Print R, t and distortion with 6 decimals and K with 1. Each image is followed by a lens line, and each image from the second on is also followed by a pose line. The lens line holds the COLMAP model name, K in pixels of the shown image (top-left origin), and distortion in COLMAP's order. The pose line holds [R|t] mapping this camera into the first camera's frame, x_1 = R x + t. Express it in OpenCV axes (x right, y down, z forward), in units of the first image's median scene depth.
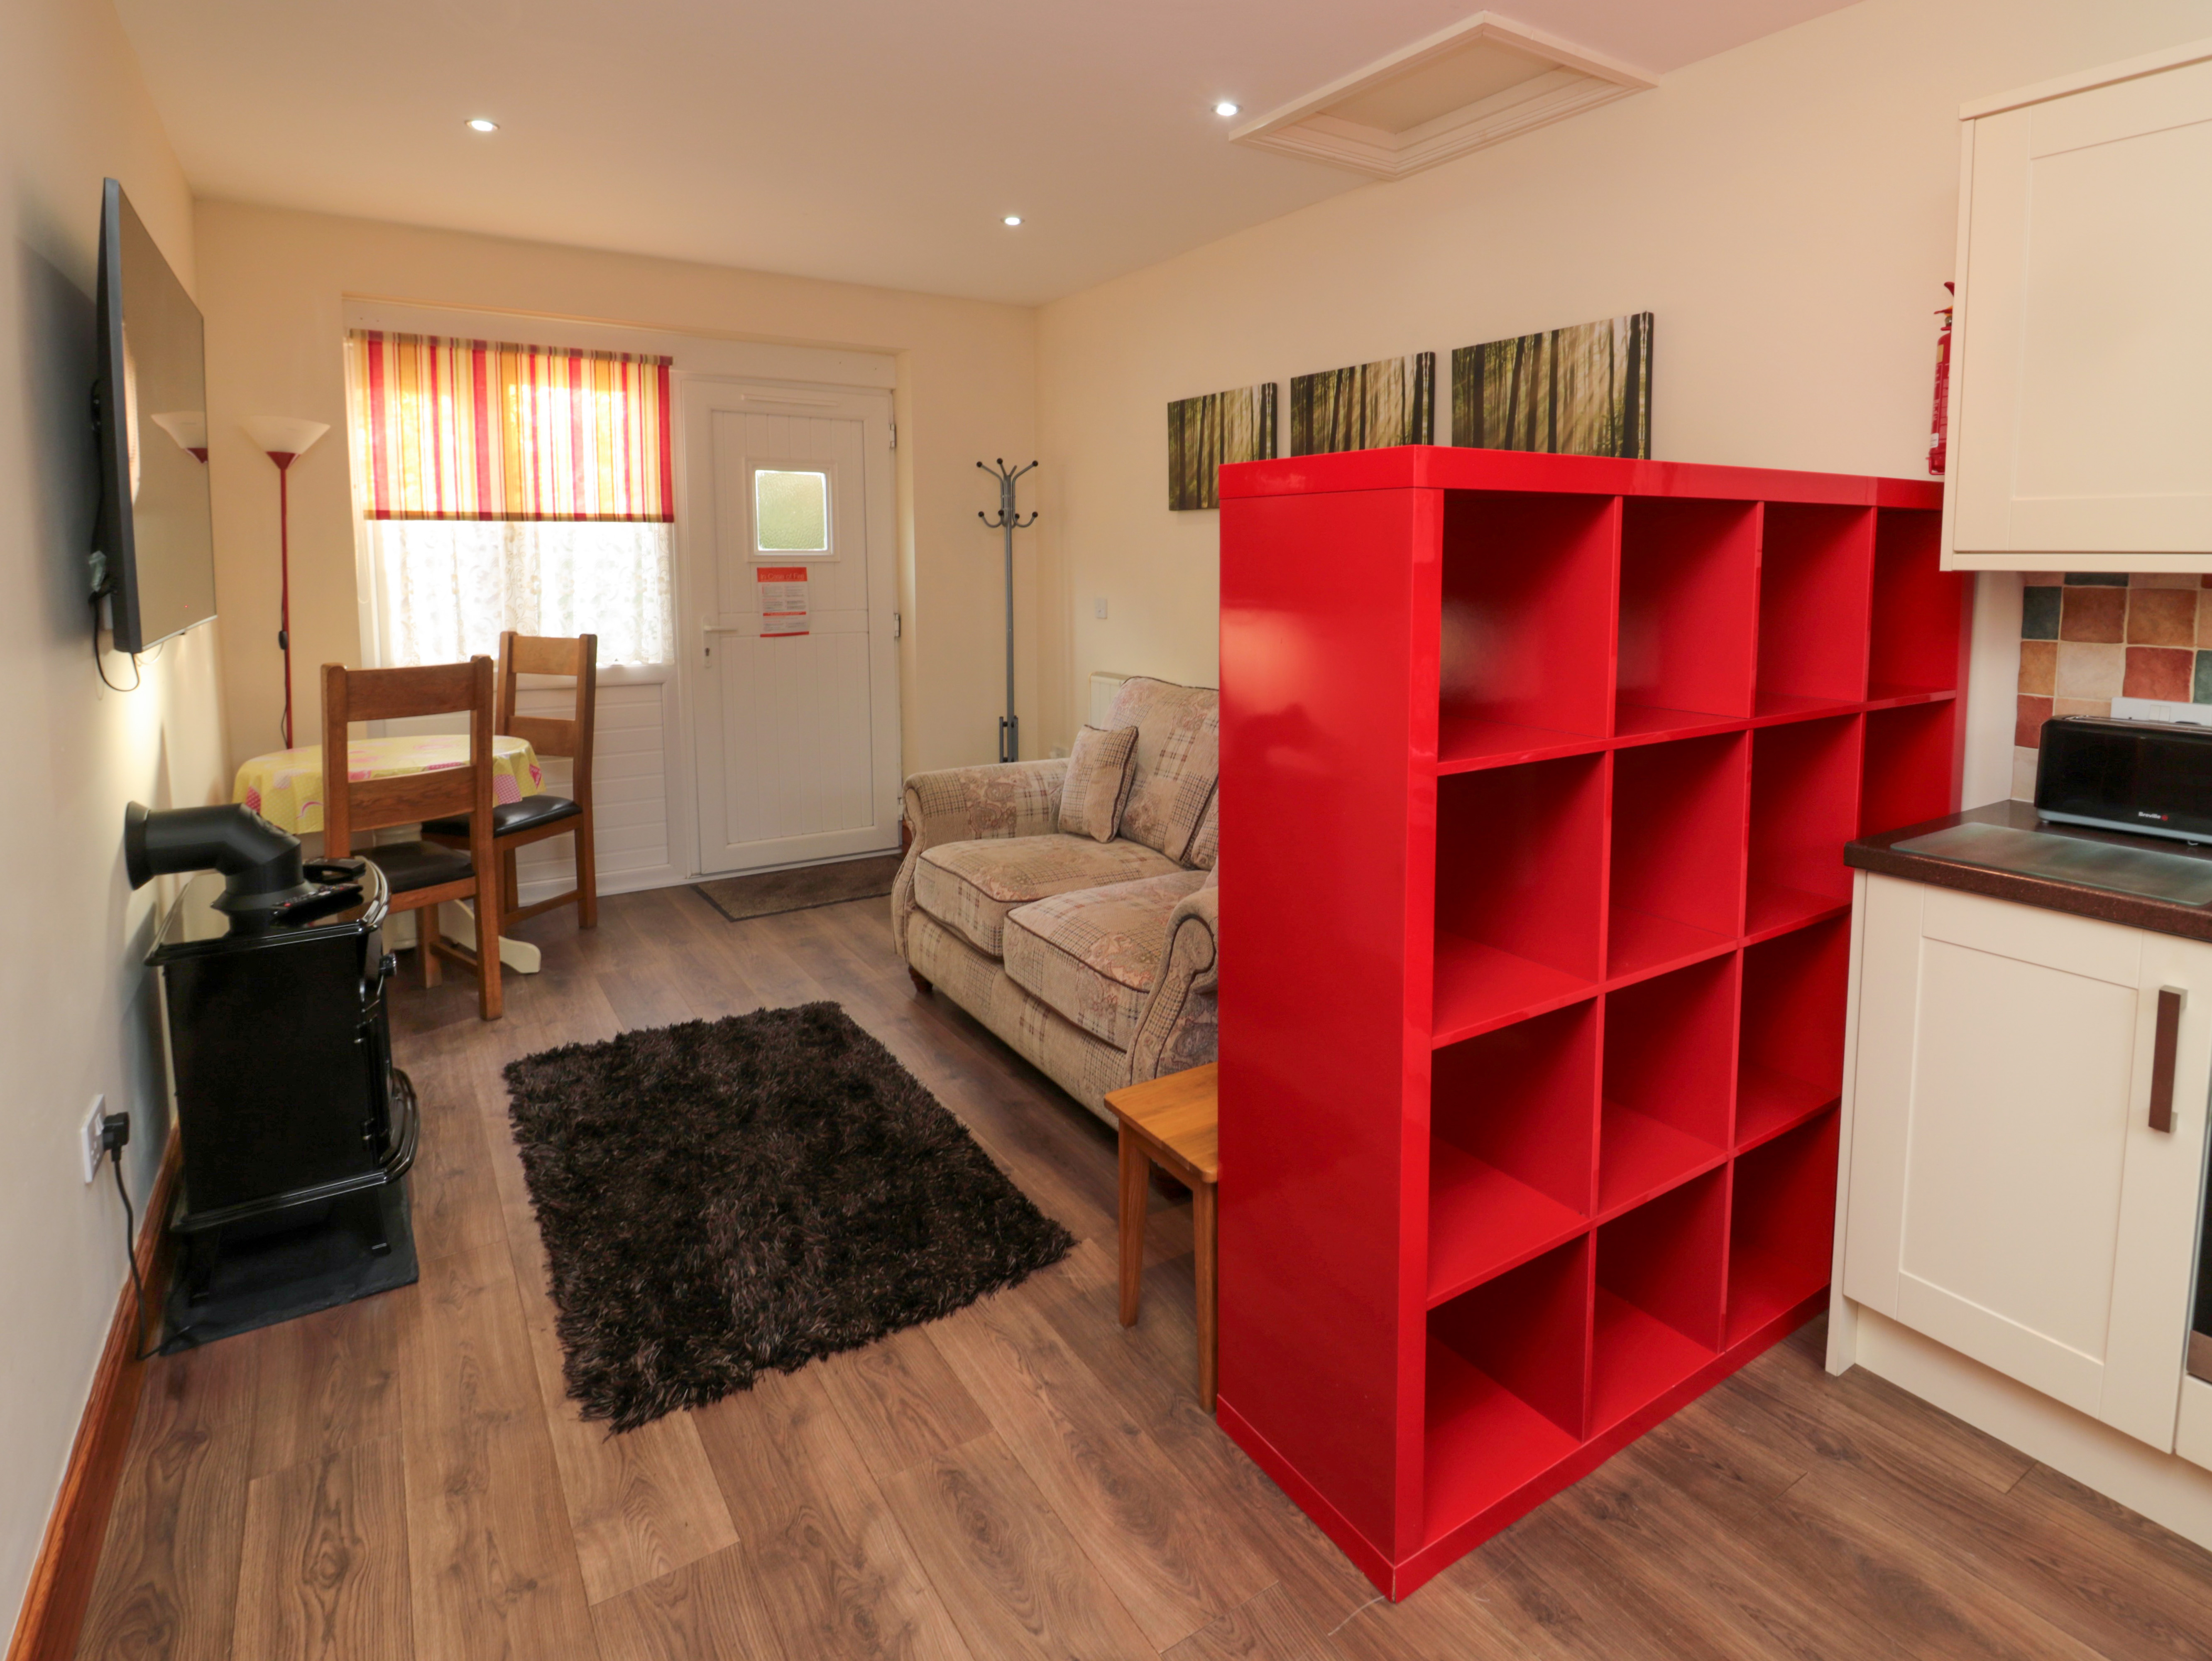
lens RADIAL K [[1186.3, 0, 1181.1], [0, 1186.3, 670.5], [0, 0, 1]] dist [-0.000573, -0.014519]
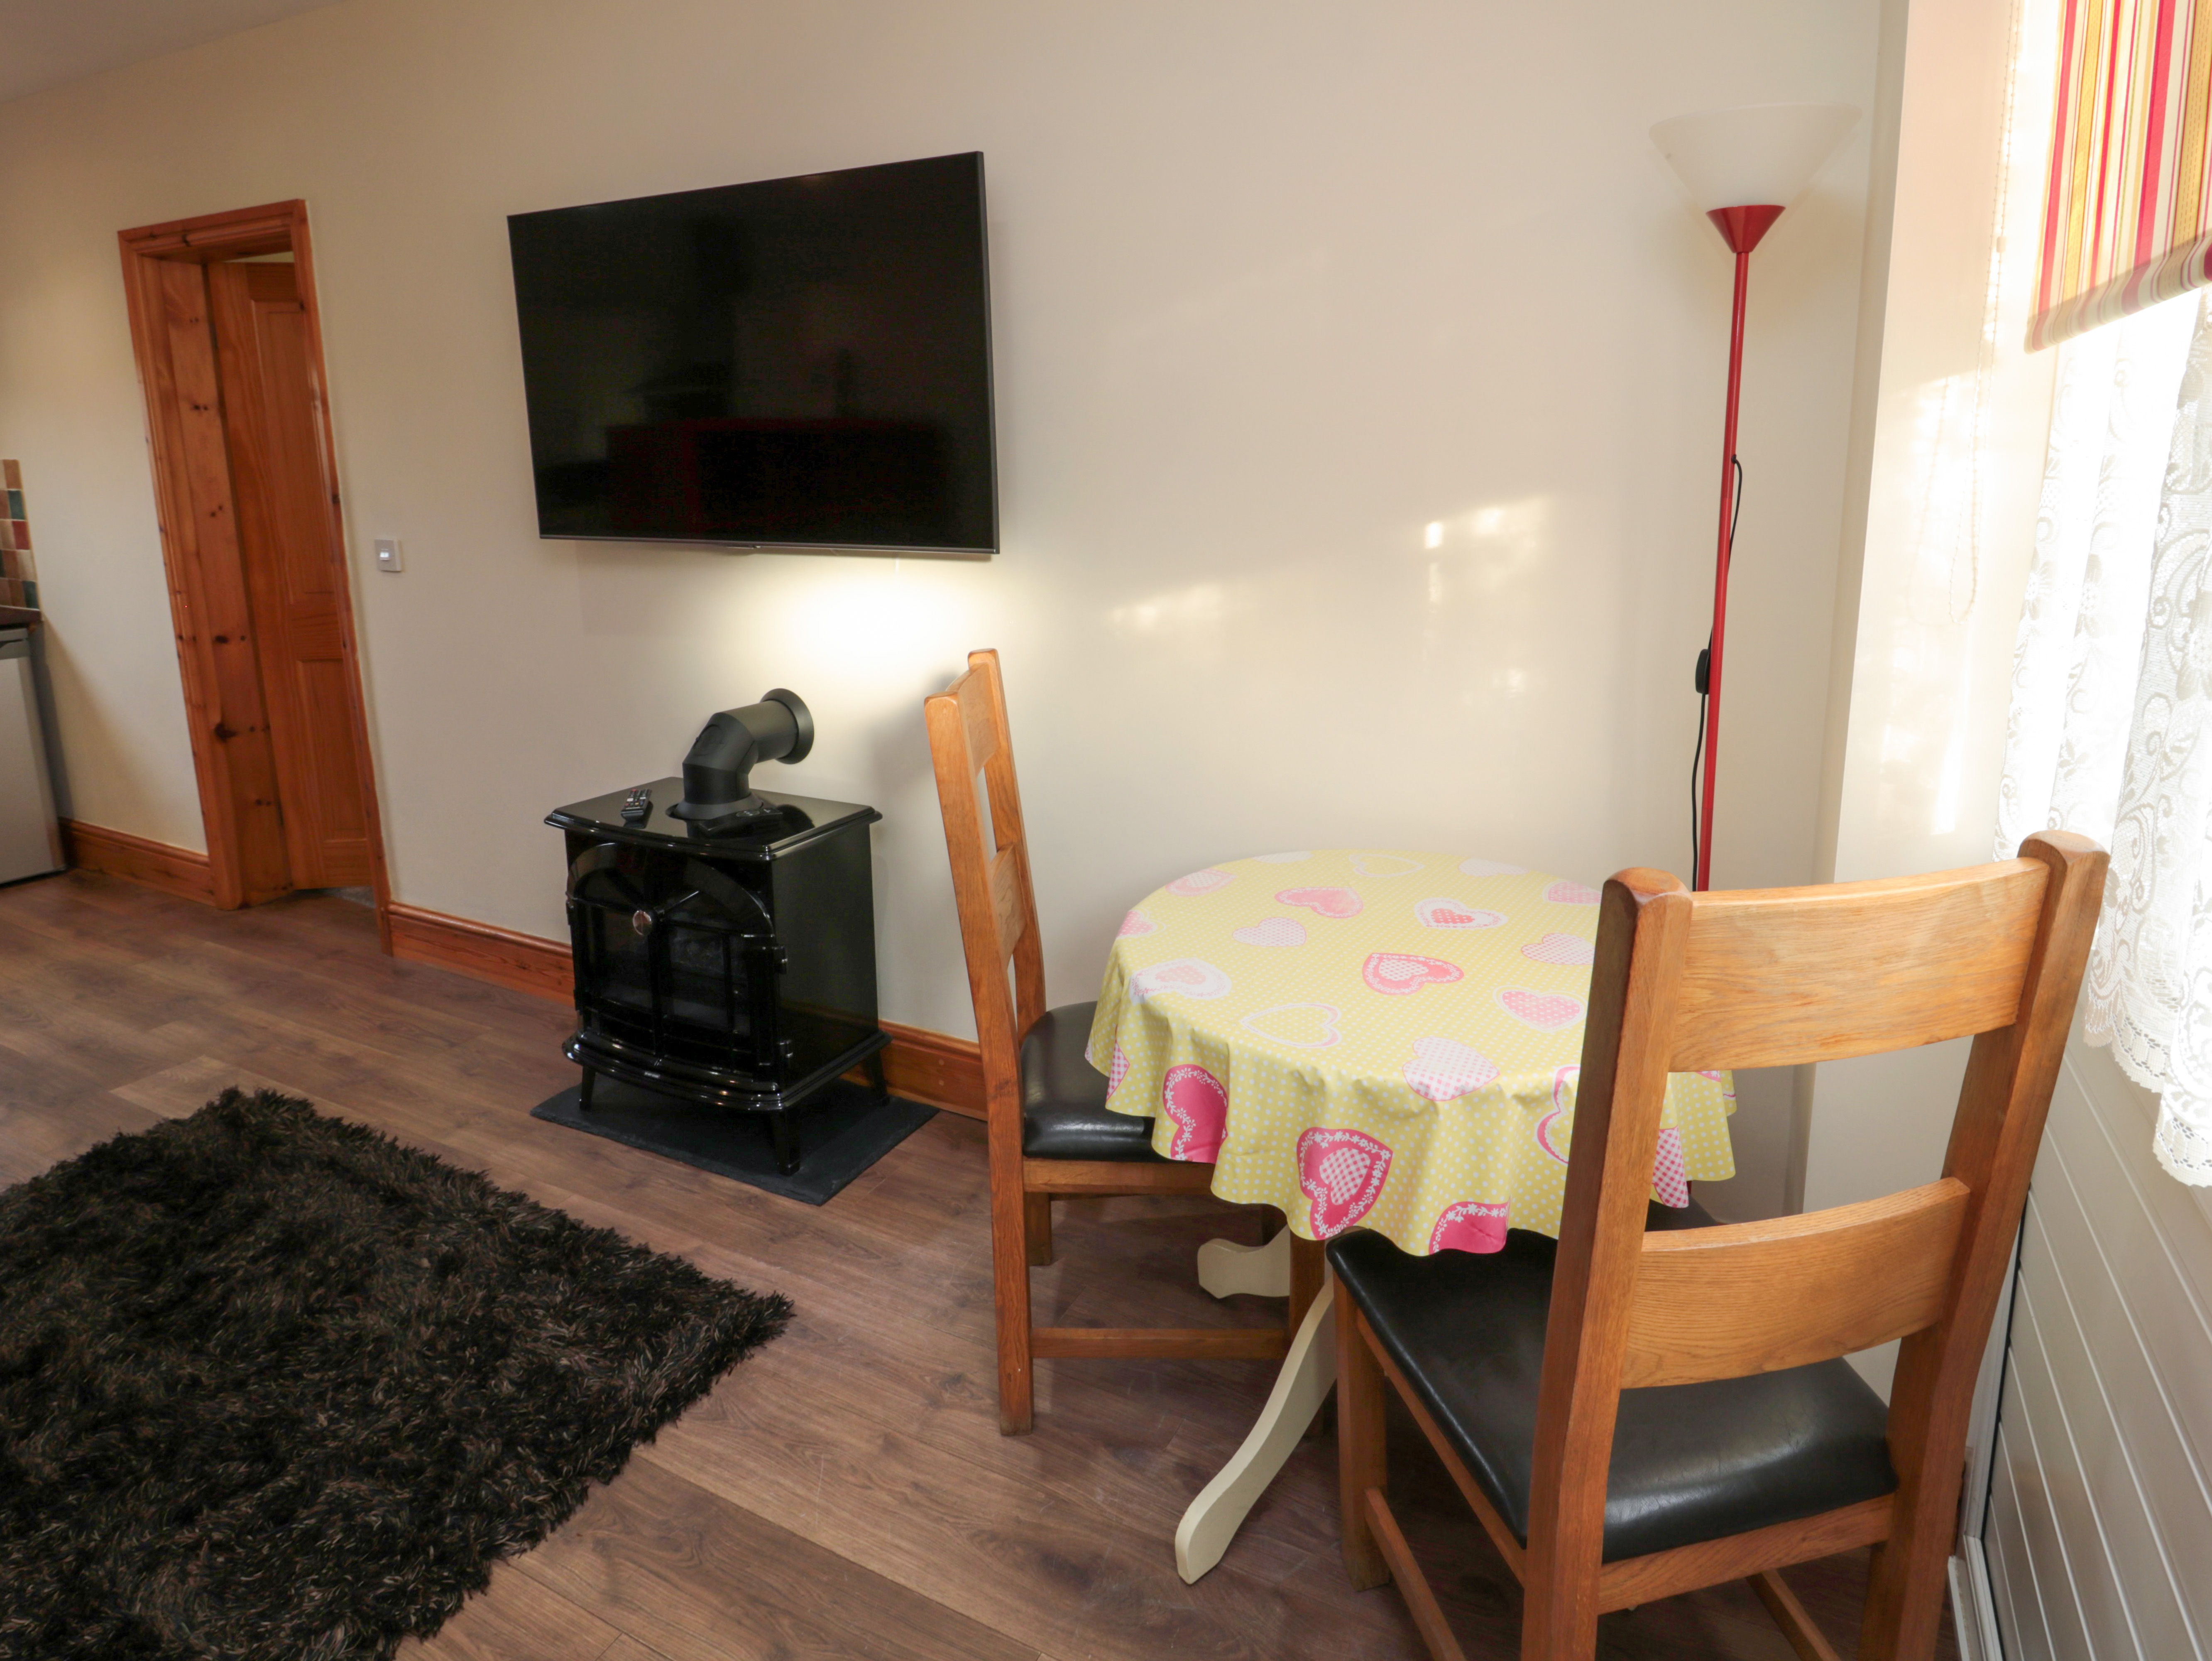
lens RADIAL K [[1201.0, 0, 1174.7], [0, 1201.0, 661.1], [0, 0, 1]] dist [0.003273, -0.008286]
pose [[-0.867697, 0.084398, -0.489876, -0.533839], [-0.042623, 0.969220, 0.242477, -0.177130], [0.495263, 0.231276, -0.837392, 1.775067]]
